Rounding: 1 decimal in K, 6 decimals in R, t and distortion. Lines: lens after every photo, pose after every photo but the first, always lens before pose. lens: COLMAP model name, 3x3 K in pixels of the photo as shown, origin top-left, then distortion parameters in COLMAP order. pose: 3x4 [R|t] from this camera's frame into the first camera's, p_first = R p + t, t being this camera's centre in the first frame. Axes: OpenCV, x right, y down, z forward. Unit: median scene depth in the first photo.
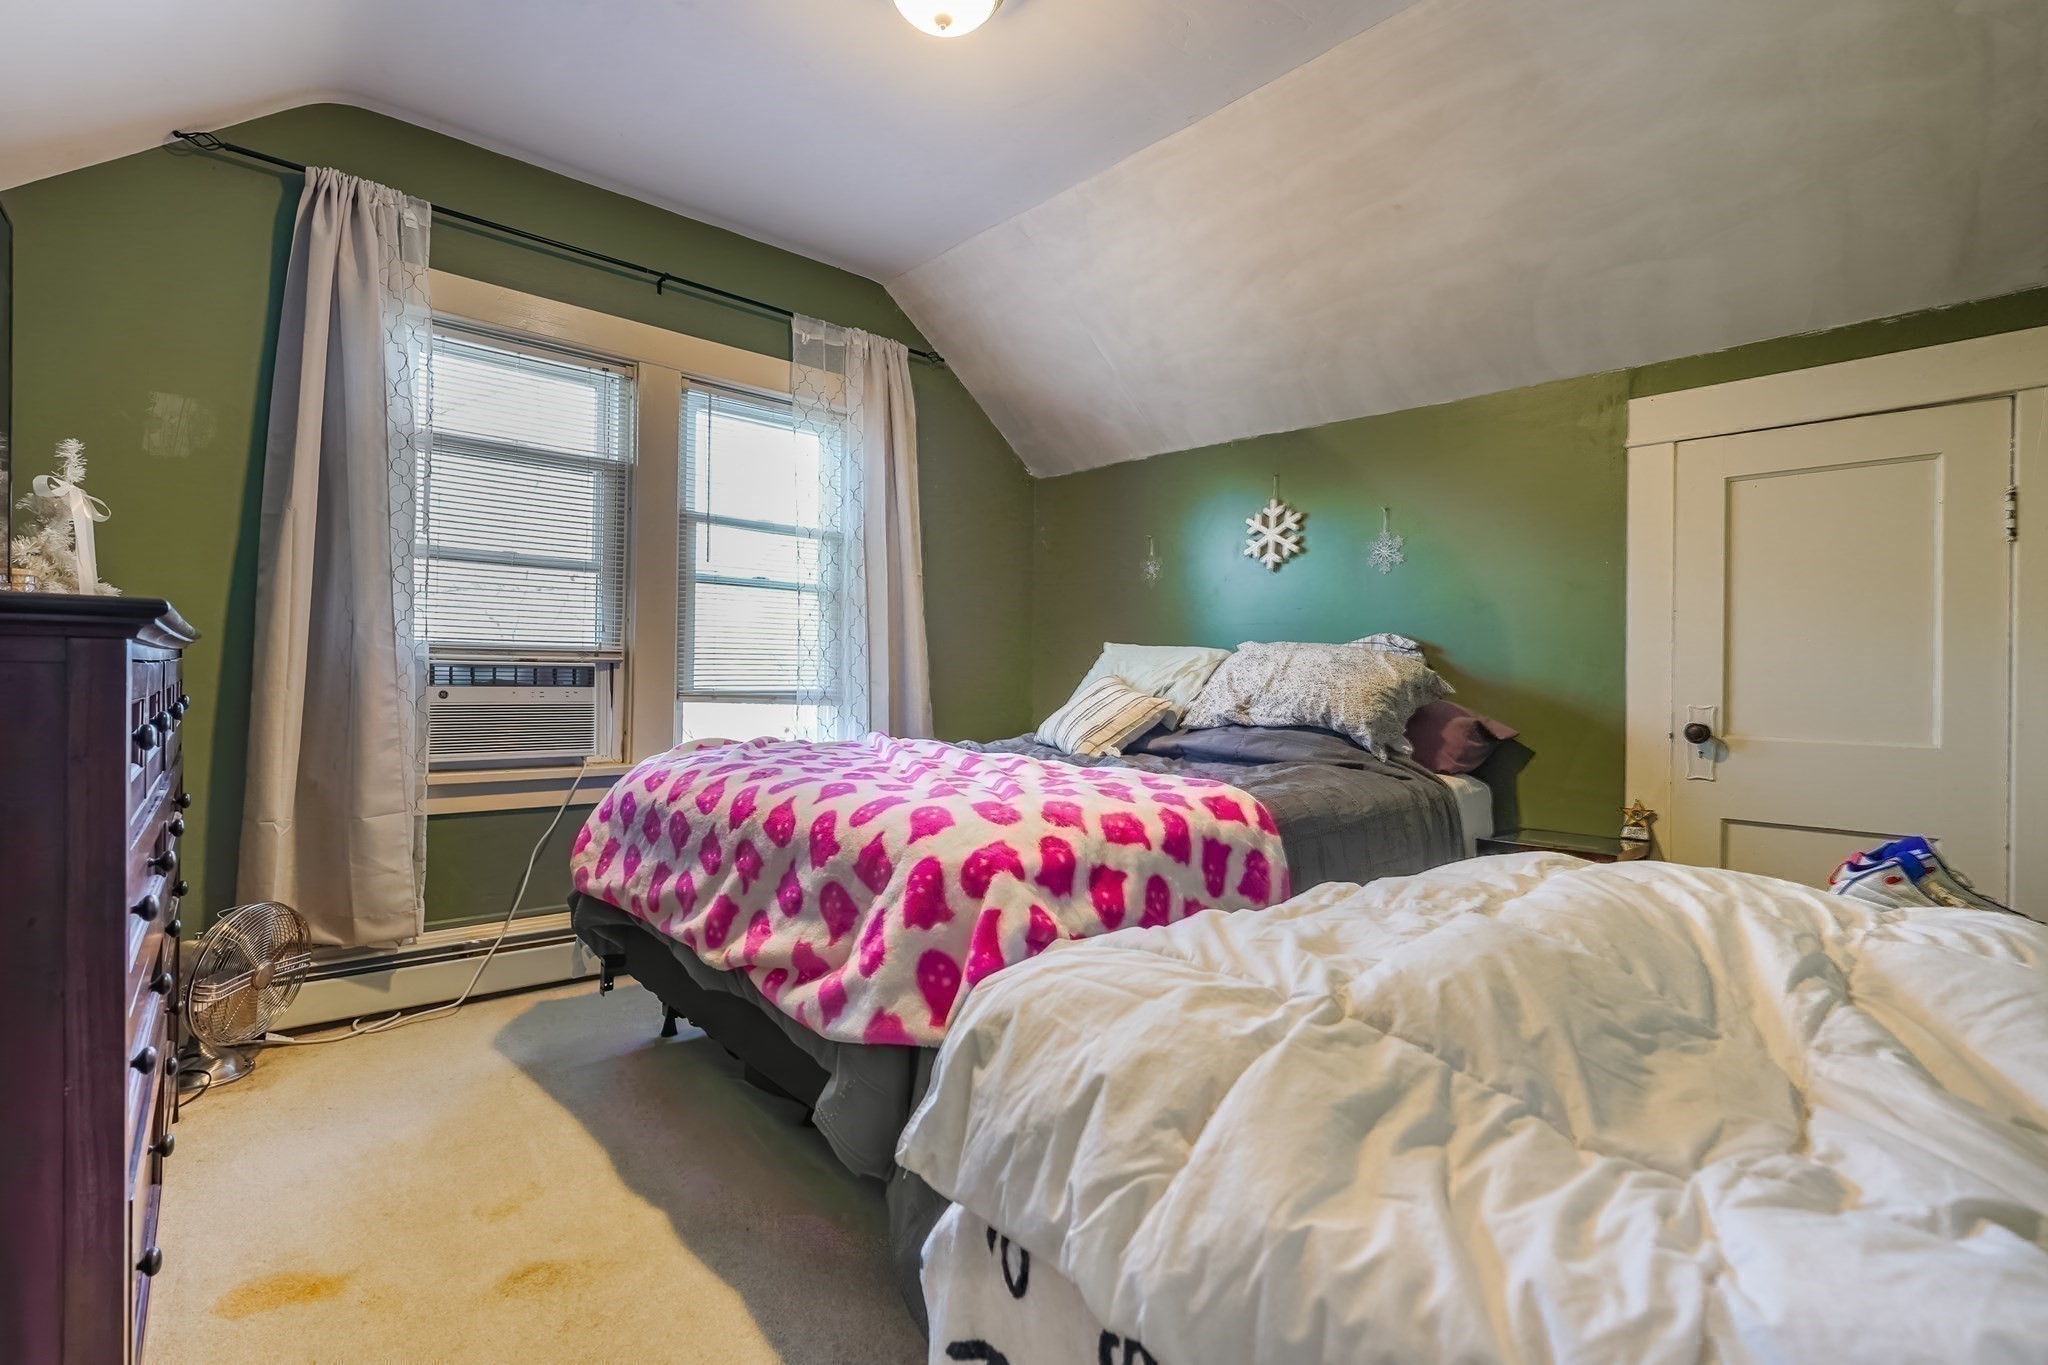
lens RADIAL K [[952.4, 0, 1010.4], [0, 952.4, 676.5], [0, 0, 1]] dist [-0.001559, -0.000279]
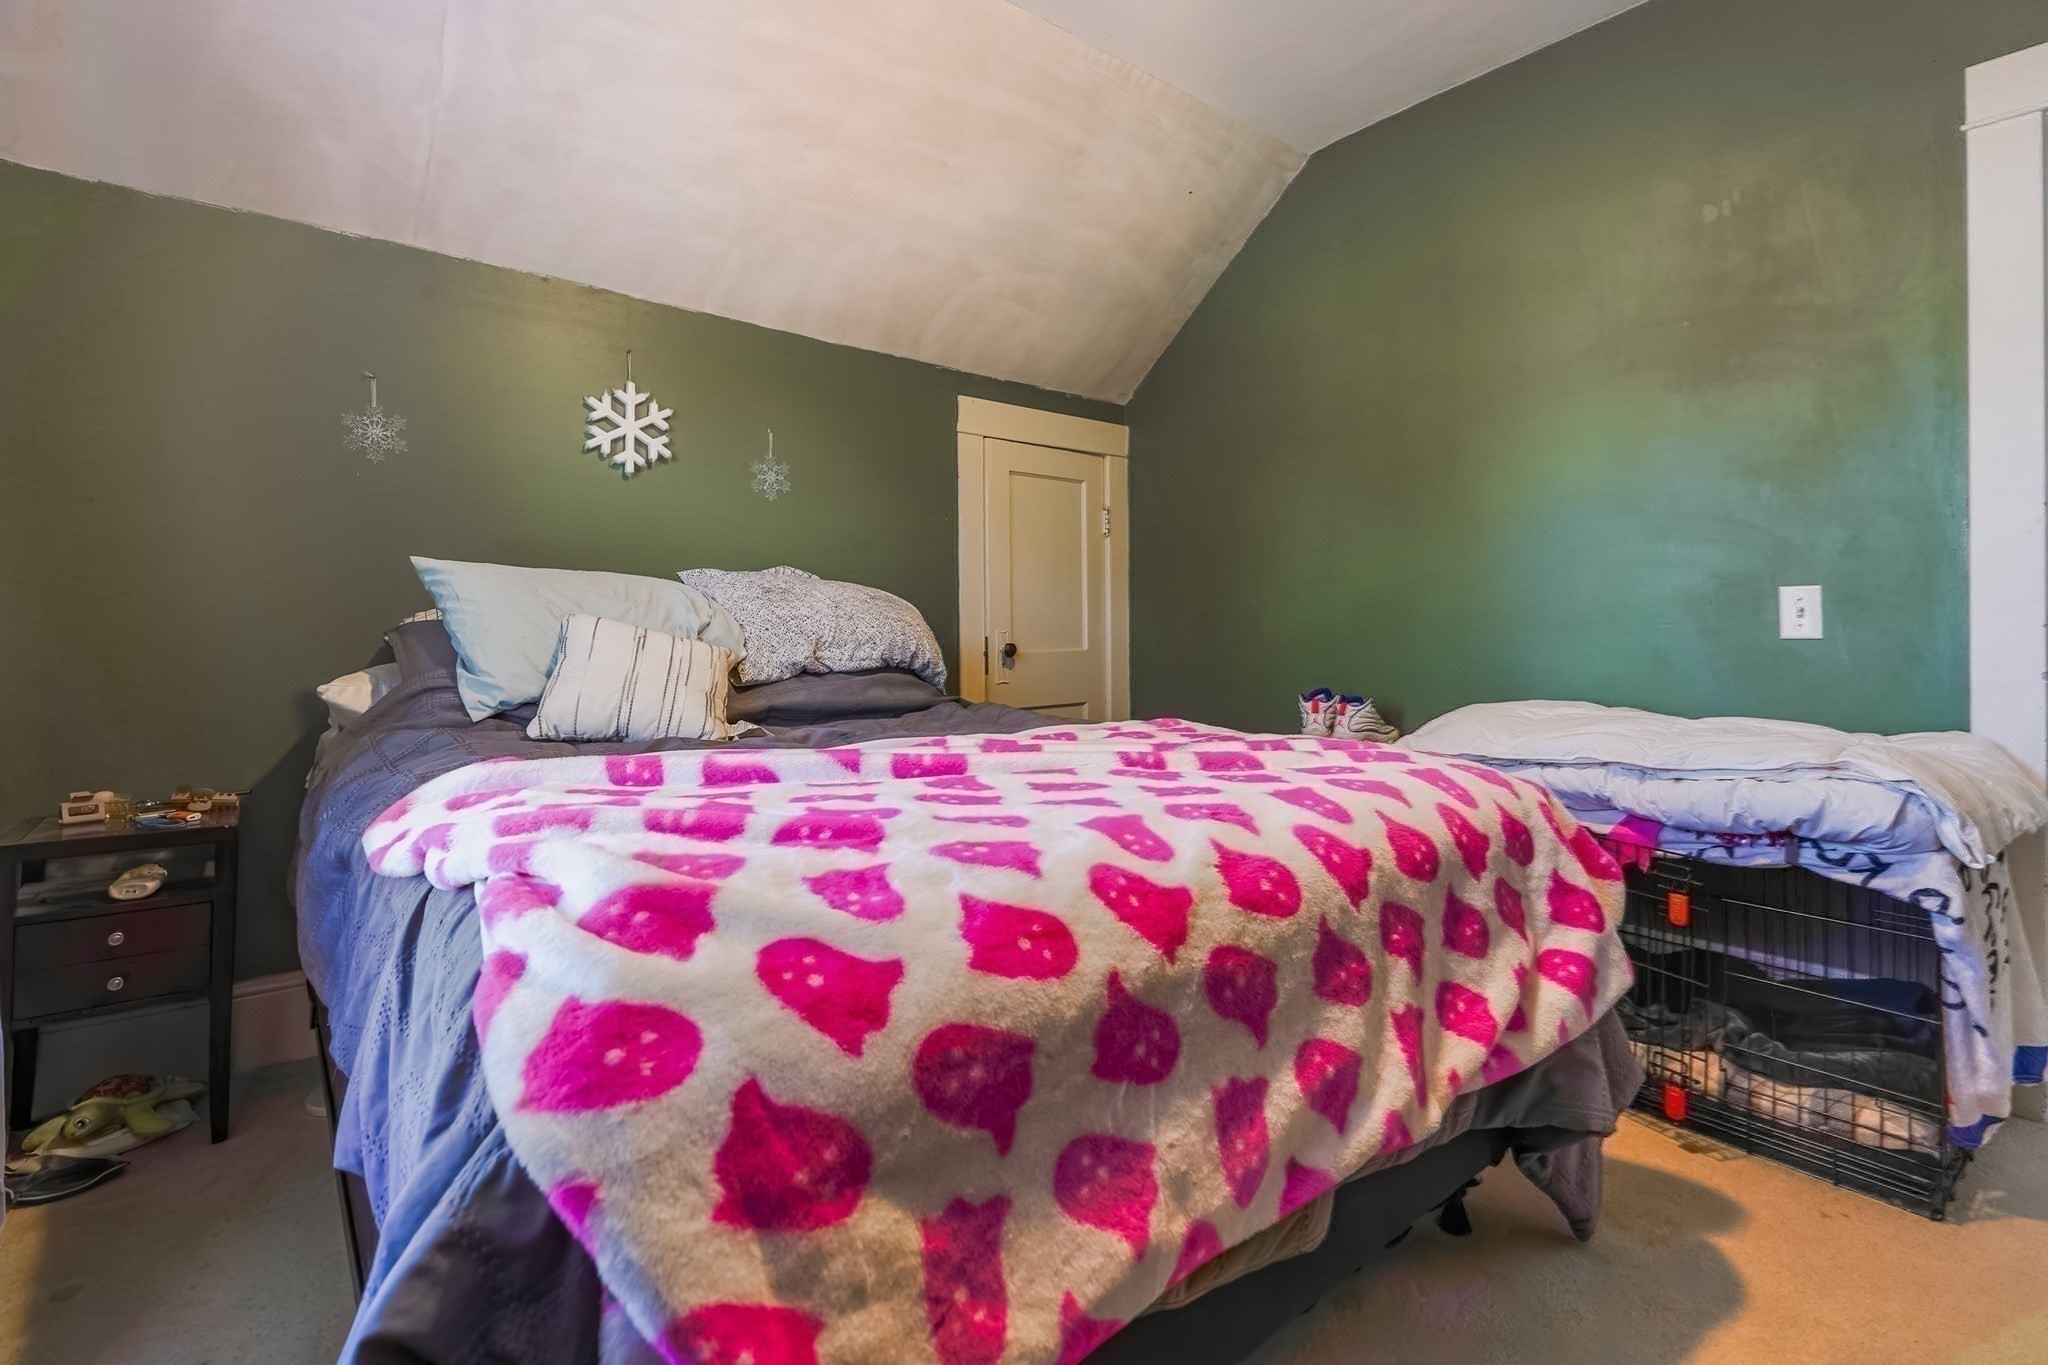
lens RADIAL K [[957.4, 0, 1022.8], [0, 957.4, 609.5], [0, 0, 1]] dist [-0.002168, -0.000174]
pose [[0.035477, -0.011427, 0.999305, -0.493972], [0.000330, 0.999935, 0.011422, -0.011904], [-0.999370, -0.000076, 0.035478, 0.673173]]
